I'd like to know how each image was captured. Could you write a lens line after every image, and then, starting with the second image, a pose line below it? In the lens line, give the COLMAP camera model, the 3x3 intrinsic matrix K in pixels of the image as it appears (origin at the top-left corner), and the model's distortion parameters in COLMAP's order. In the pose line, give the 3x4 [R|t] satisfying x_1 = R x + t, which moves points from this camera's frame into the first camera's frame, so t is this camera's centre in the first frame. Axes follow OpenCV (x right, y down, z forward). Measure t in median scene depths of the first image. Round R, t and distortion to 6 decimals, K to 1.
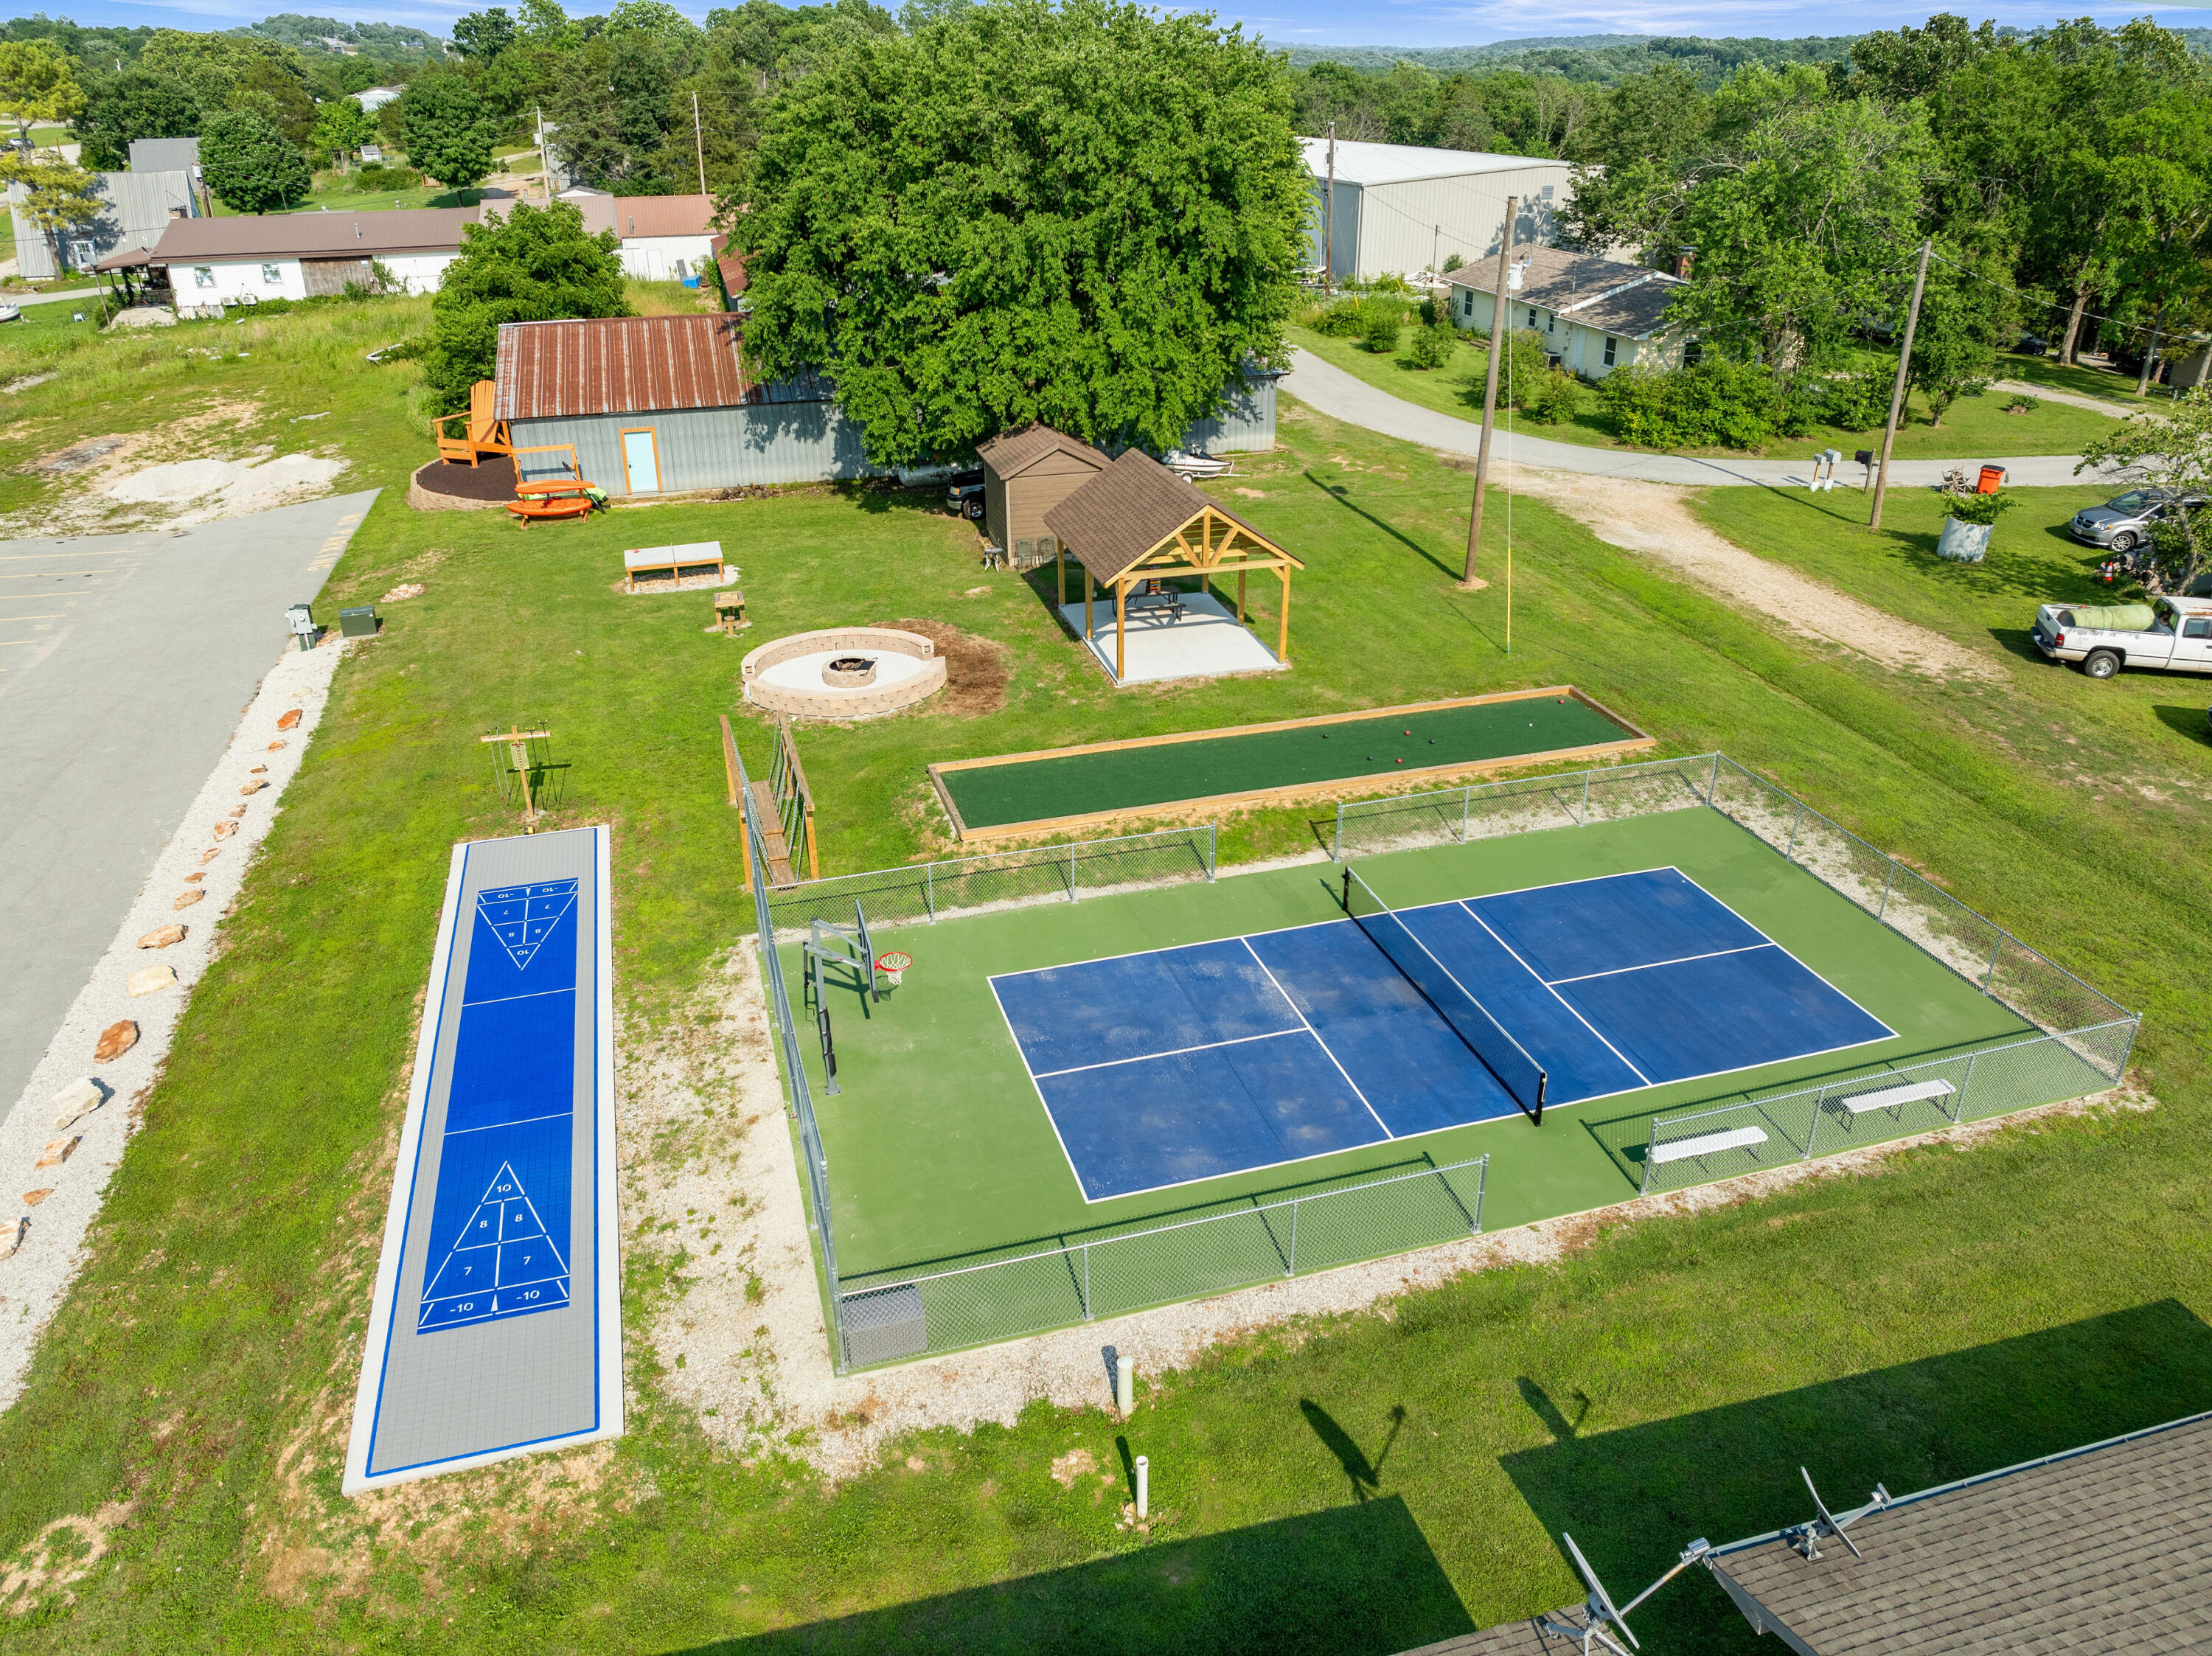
lens RADIAL K [[1564.7, 0, 1104.4], [0, 1564.7, 818.7], [0, 0, 1]] dist [-0.048338, 0.021094]
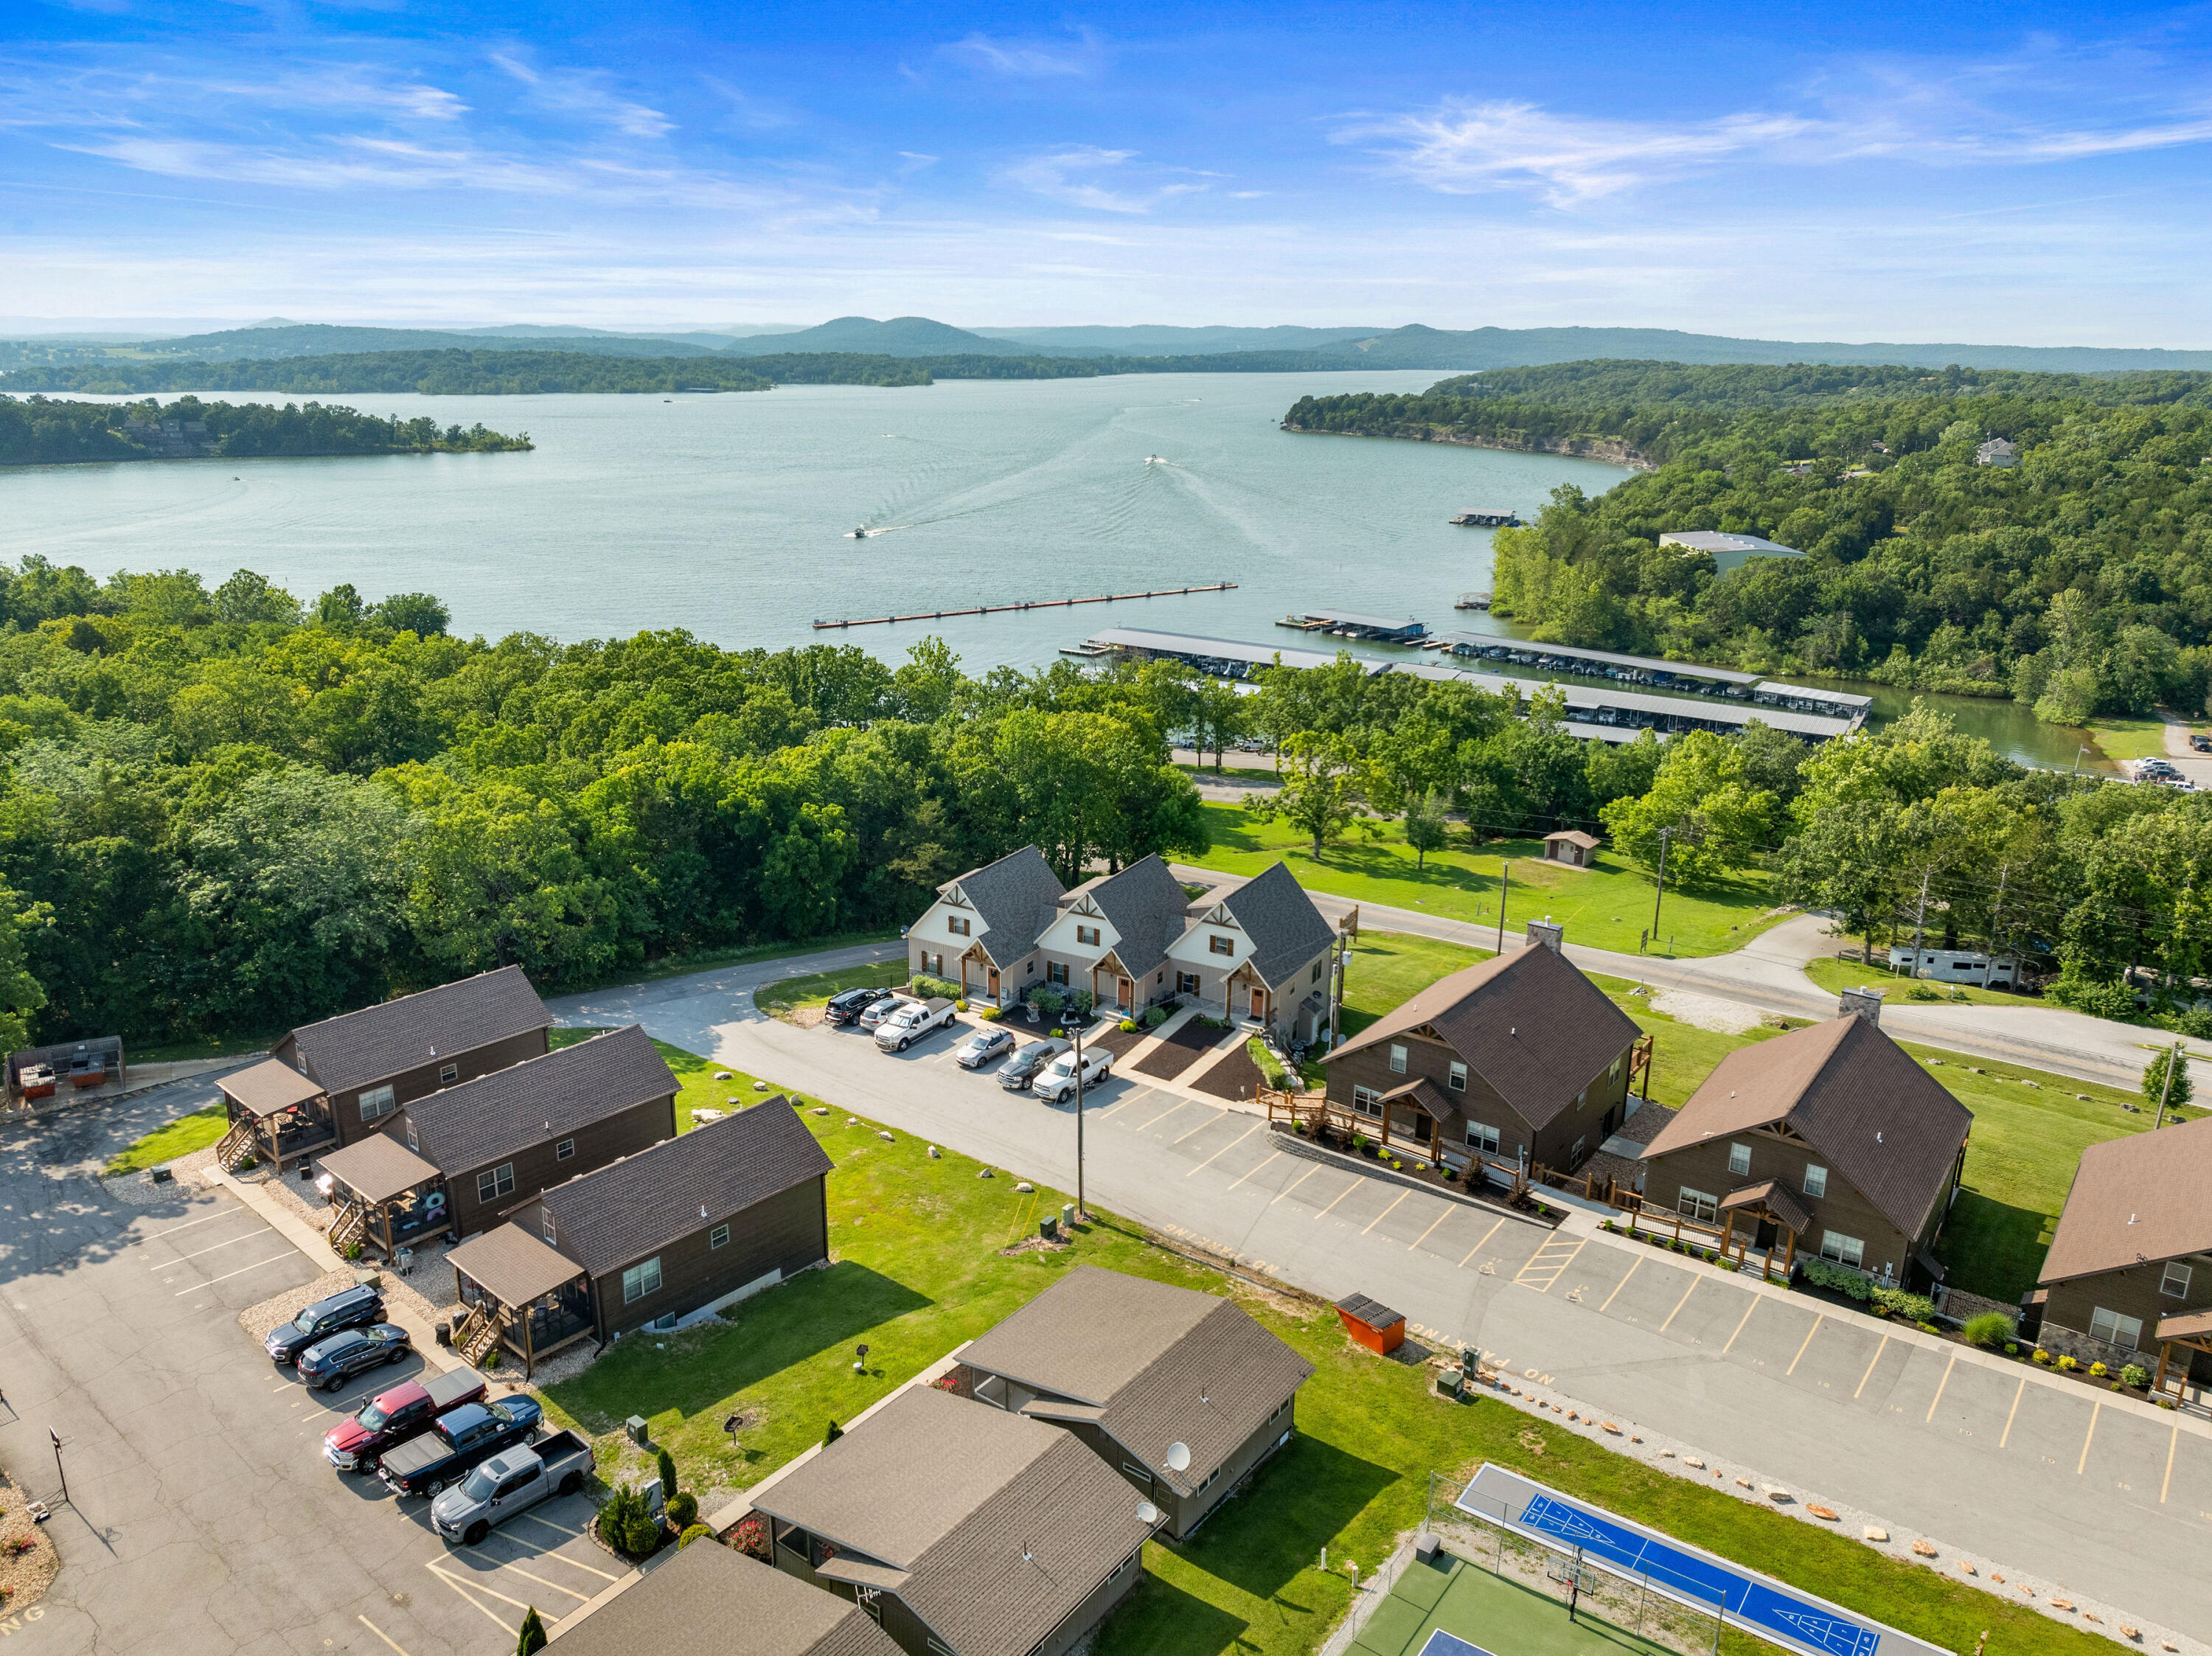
lens RADIAL K [[1626.9, 0, 1100.7], [0, 1626.9, 837.2], [0, 0, 1]] dist [-0.099402, 0.075421]
pose [[-0.789329, 0.177935, -0.587622, 0.856399], [-0.273933, 0.754480, 0.596424, -1.055793], [0.549473, 0.631743, -0.546790, 0.664685]]
